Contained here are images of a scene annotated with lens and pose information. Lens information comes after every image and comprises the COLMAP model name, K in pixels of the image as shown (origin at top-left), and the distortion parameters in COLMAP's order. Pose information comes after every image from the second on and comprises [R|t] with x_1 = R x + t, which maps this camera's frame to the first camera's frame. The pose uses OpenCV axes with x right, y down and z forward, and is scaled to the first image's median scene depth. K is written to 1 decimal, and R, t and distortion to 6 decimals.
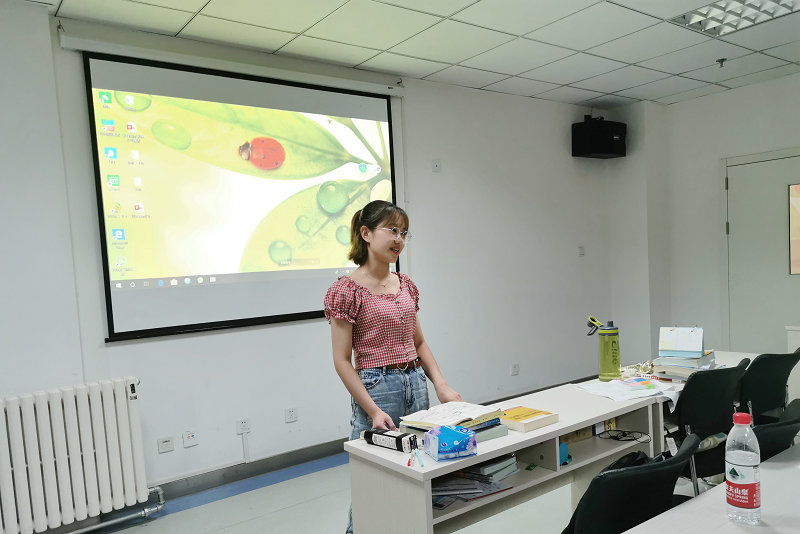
lens RADIAL K [[620.2, 0, 398.2], [0, 620.2, 300.1], [0, 0, 1]] dist [0.038557, -0.004727]
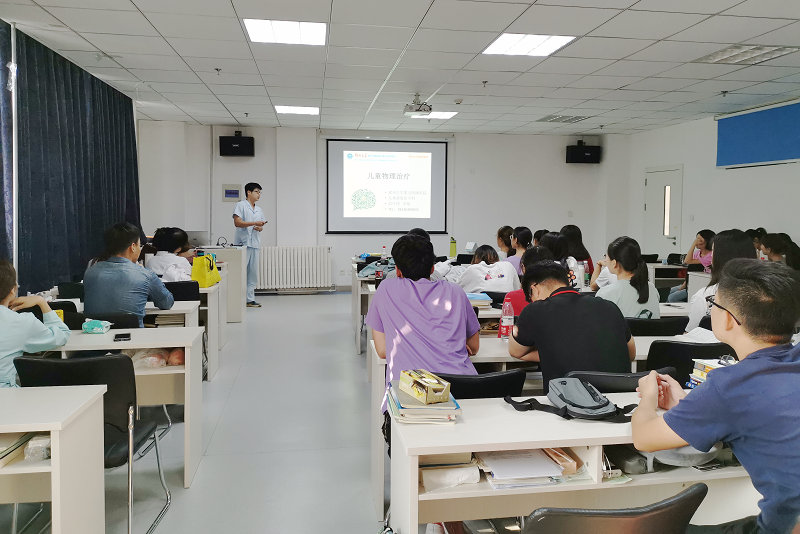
lens RADIAL K [[612.1, 0, 404.3], [0, 612.1, 236.3], [0, 0, 1]] dist [0.048431, 0.001025]
pose [[0.879151, 0.086114, -0.468698, 1.276644], [-0.088418, 0.995936, 0.017137, -0.004983], [0.468269, 0.026375, 0.883192, -1.457128]]
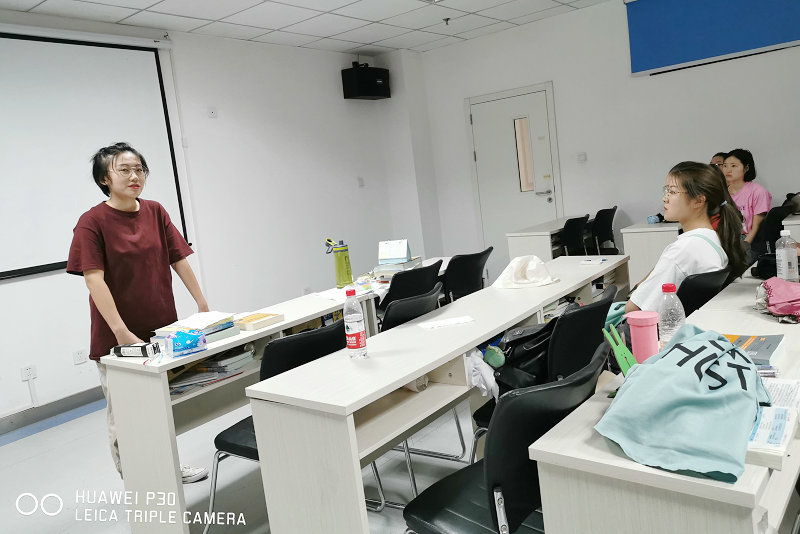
lens RADIAL K [[627.2, 0, 396.7], [0, 627.2, 241.4], [0, 0, 1]] dist [0.044741, -0.005747]
pose [[0.963668, -0.084087, 0.253522, 0.106853], [0.081217, 0.996458, 0.021787, 0.014537], [-0.254456, -0.000405, 0.967084, -0.209528]]
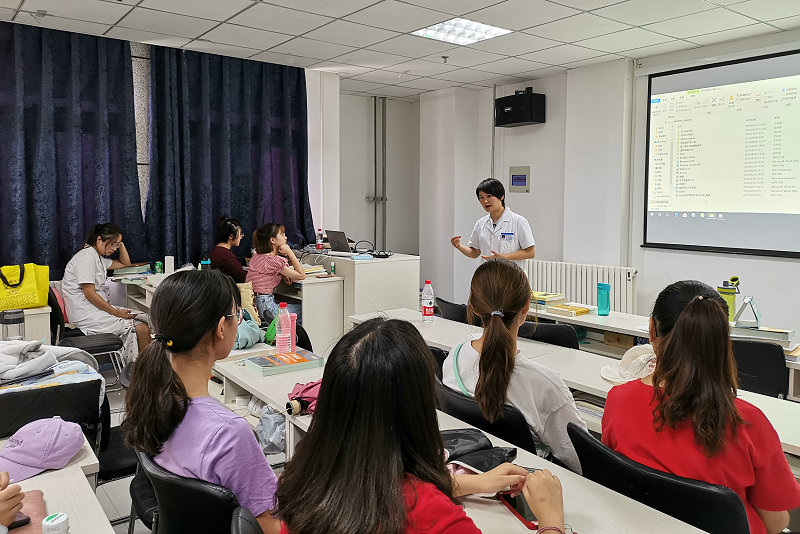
lens RADIAL K [[612.1, 0, 404.3], [0, 612.1, 236.3], [0, 0, 1]] dist [0.048431, 0.001025]
pose [[0.003712, 0.120069, -0.992759, 1.197049], [-0.071909, 0.990227, 0.119494, -0.115566], [0.997404, 0.070945, 0.012310, 0.350669]]
